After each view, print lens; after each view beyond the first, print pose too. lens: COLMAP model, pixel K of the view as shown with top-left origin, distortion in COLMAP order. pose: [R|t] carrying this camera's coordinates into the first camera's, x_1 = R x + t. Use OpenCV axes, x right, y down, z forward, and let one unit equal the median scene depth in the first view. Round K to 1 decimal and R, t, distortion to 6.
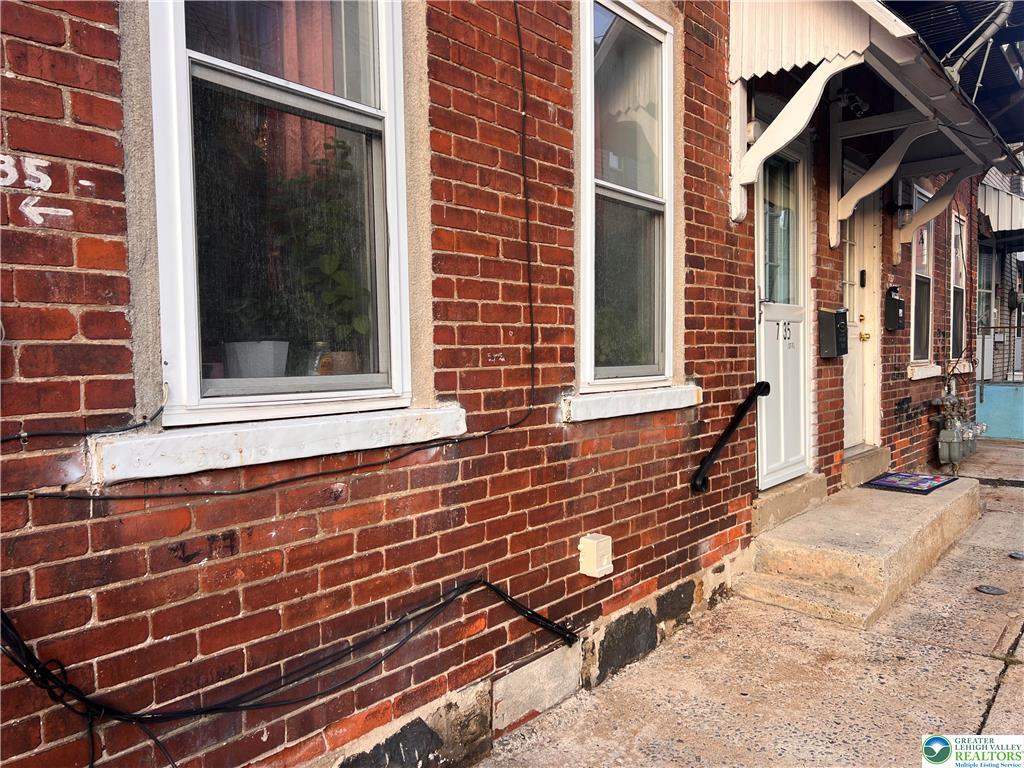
lens RADIAL K [[772.5, 0, 509.8], [0, 772.5, 390.4], [0, 0, 1]] dist [0.042862, -0.024574]
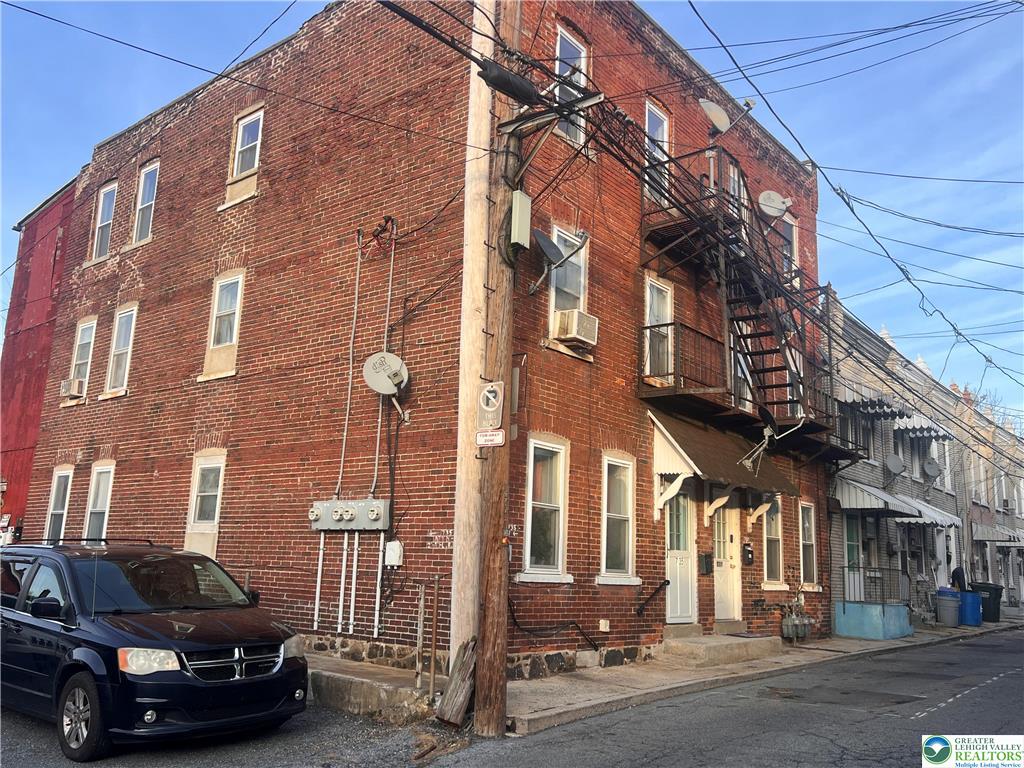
lens RADIAL K [[863.3, 0, 510.5], [0, 863.3, 377.3], [0, 0, 1]] dist [0.059265, -0.076037]
pose [[0.998286, 0.057727, -0.009586, -0.325840], [-0.058237, 0.964071, -0.259181, 0.173001], [-0.005720, 0.259295, 0.965781, -2.950420]]
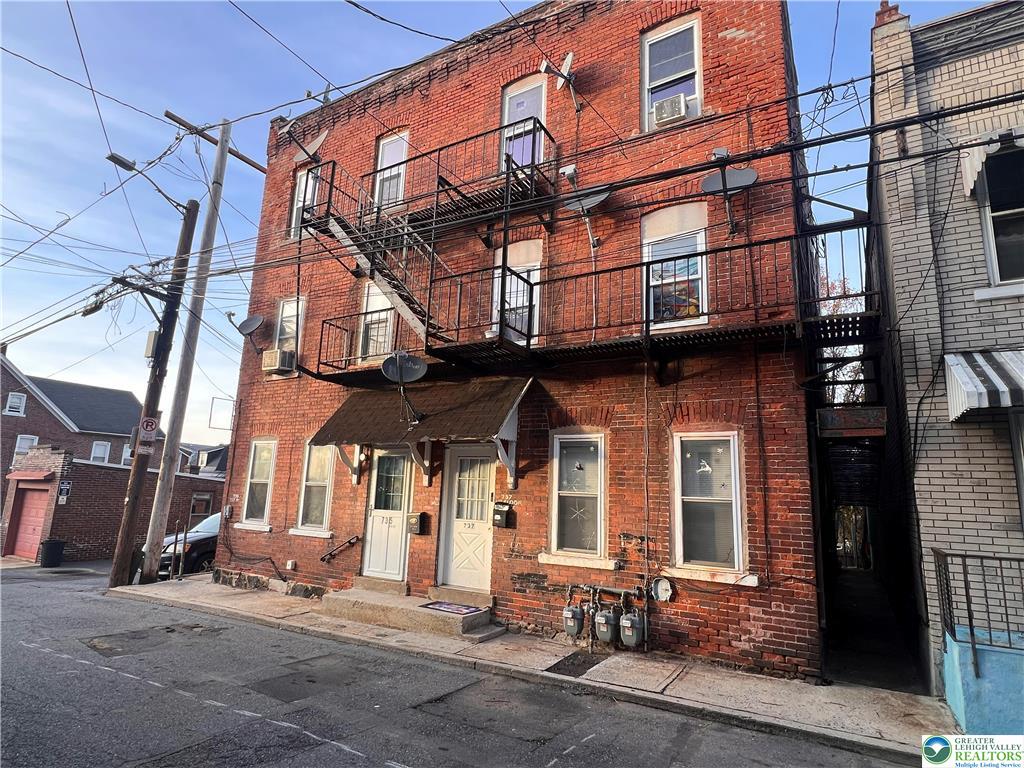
lens RADIAL K [[562.6, 0, 508.2], [0, 562.6, 385.2], [0, 0, 1]] dist [-0.002752, 0.001363]
pose [[0.148718, -0.164560, -0.975091, 3.764359], [-0.085519, 0.980222, -0.178469, -0.351051], [0.985175, 0.109930, 0.131704, 1.720795]]
